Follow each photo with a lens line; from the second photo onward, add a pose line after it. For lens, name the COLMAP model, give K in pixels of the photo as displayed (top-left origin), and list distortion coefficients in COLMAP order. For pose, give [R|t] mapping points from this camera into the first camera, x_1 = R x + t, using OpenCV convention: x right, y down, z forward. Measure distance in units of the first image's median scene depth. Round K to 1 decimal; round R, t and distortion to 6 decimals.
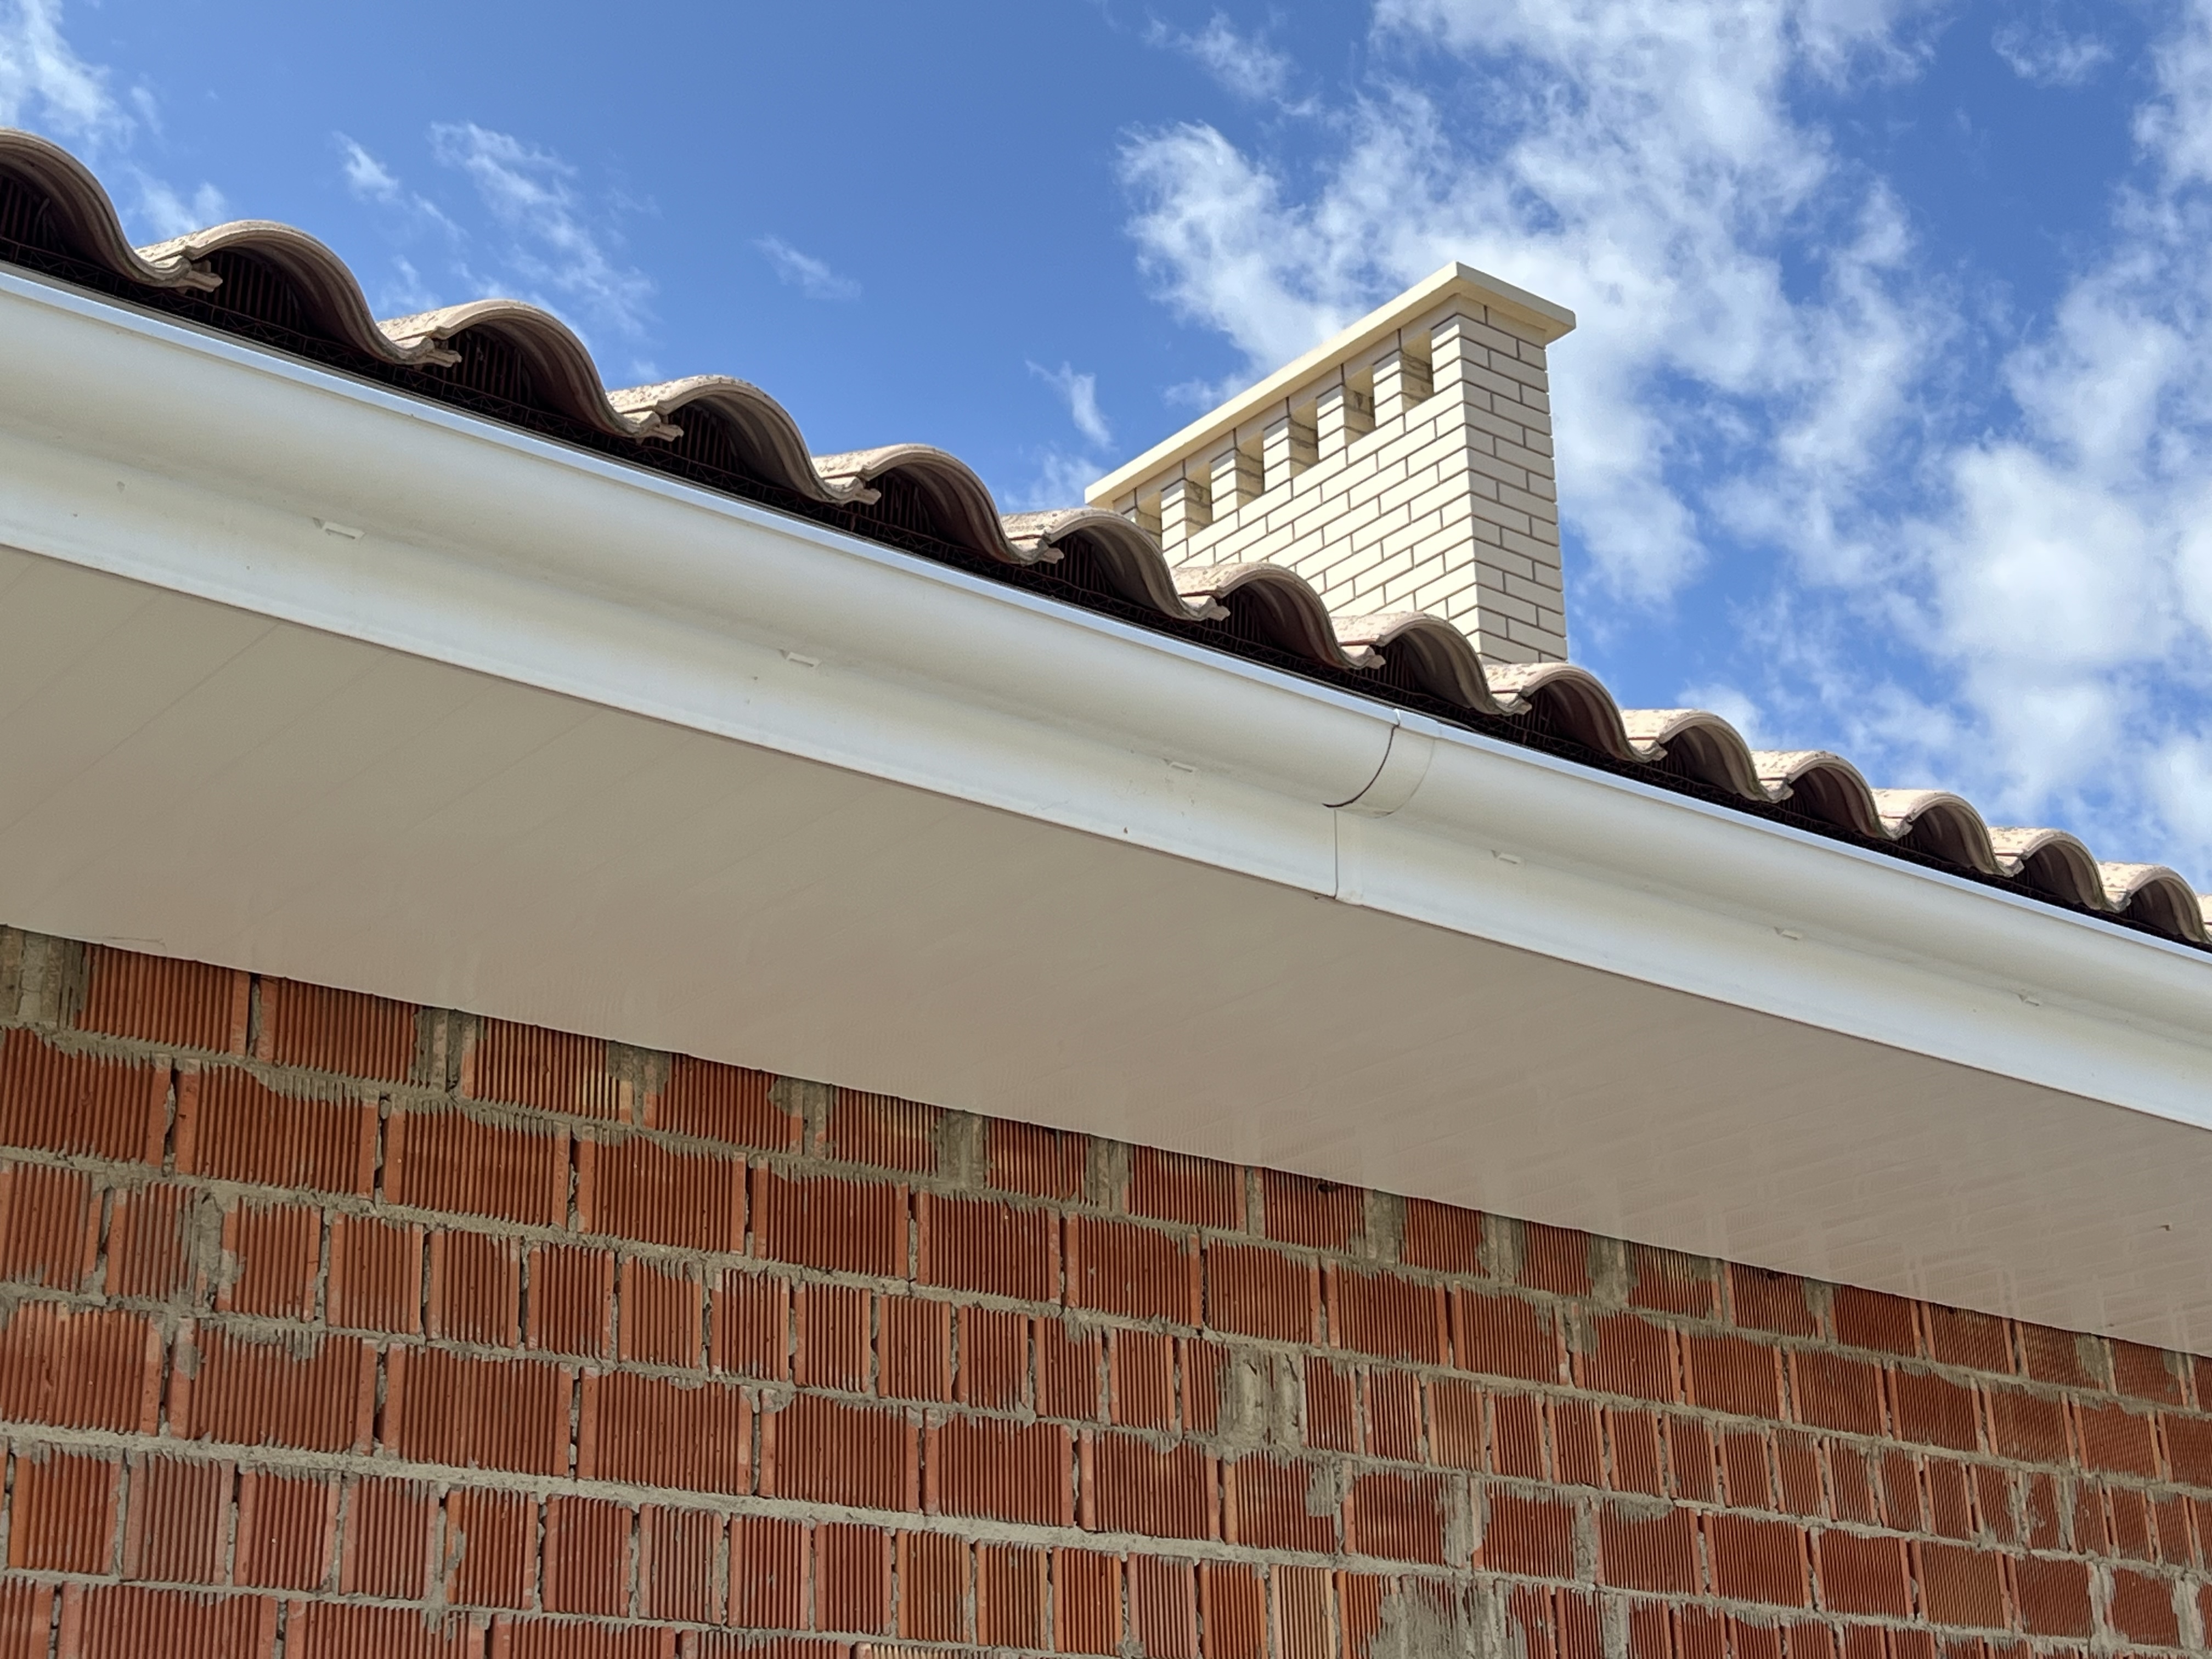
lens RADIAL K [[3204.7, 0, 1085.6], [0, 3204.7, 809.2], [0, 0, 1]] dist [0.074563, 0.000000]
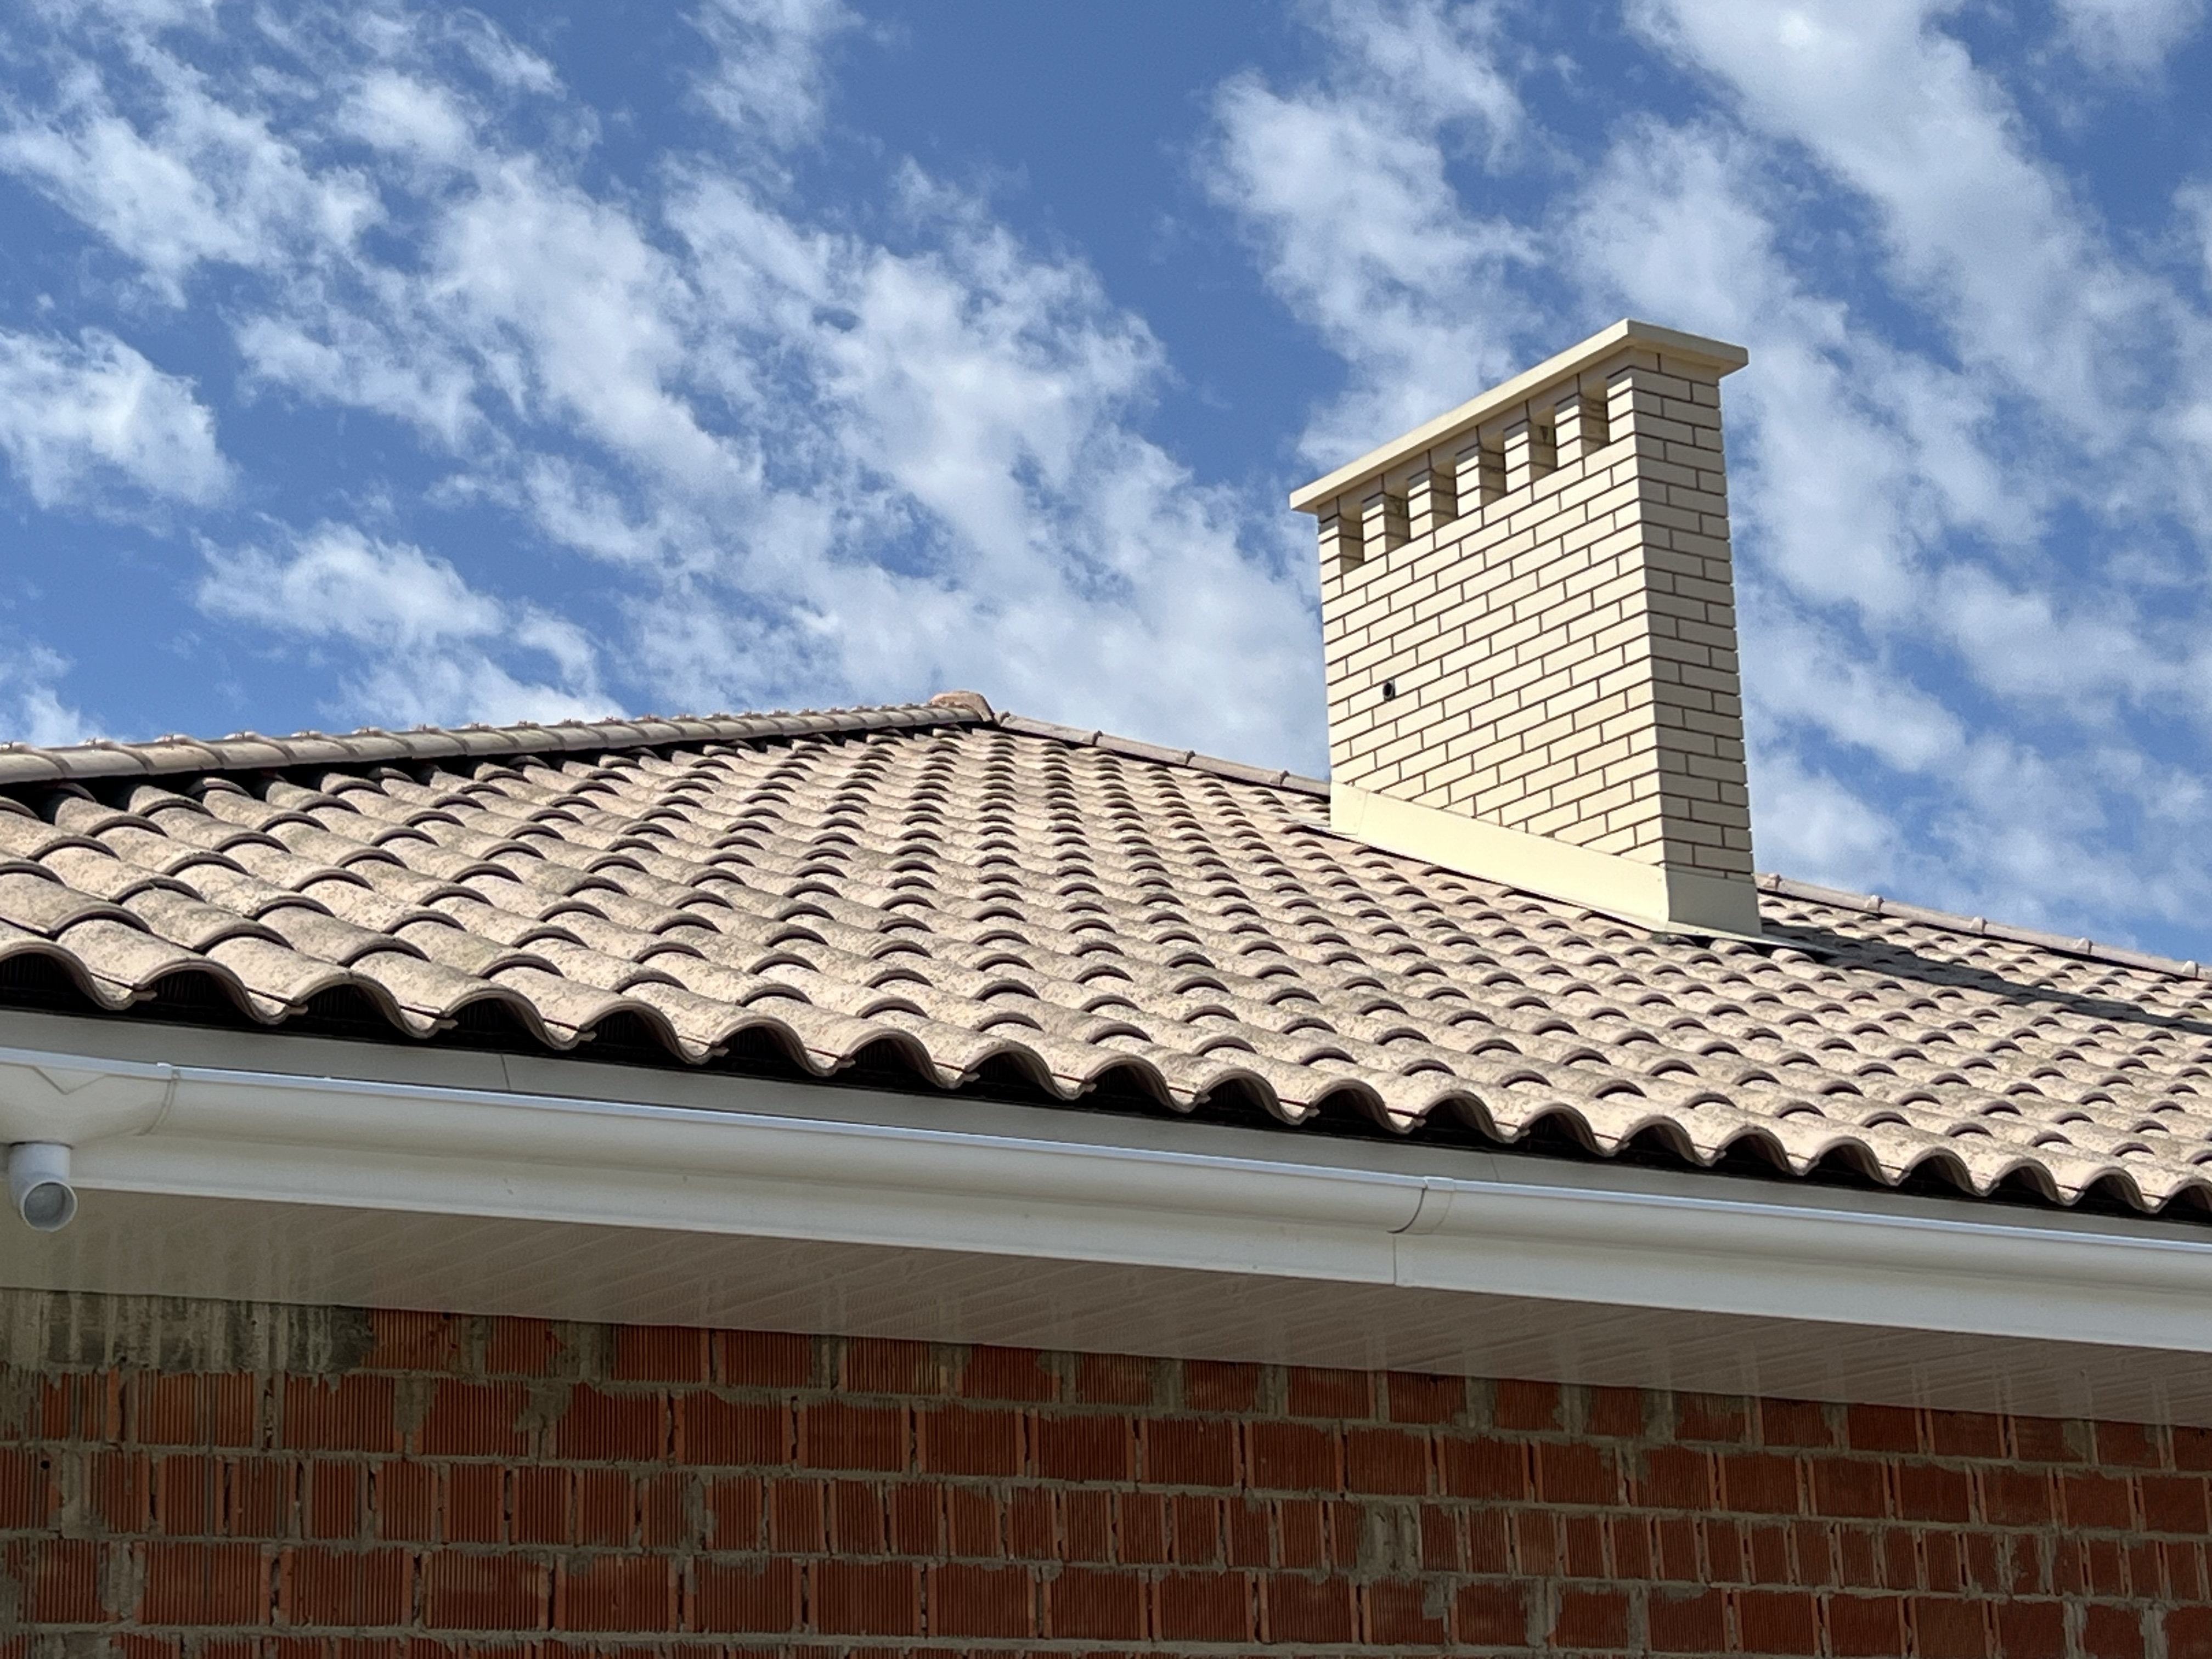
lens RADIAL K [[4352.9, 0, 1162.4], [0, 4352.9, 760.3], [0, 0, 1]] dist [0.121846, 0.000000]
pose [[0.998282, -0.030669, -0.049927, 0.058566], [0.035458, 0.994549, 0.098052, -0.330732], [0.046648, -0.099654, 0.993928, -0.835816]]
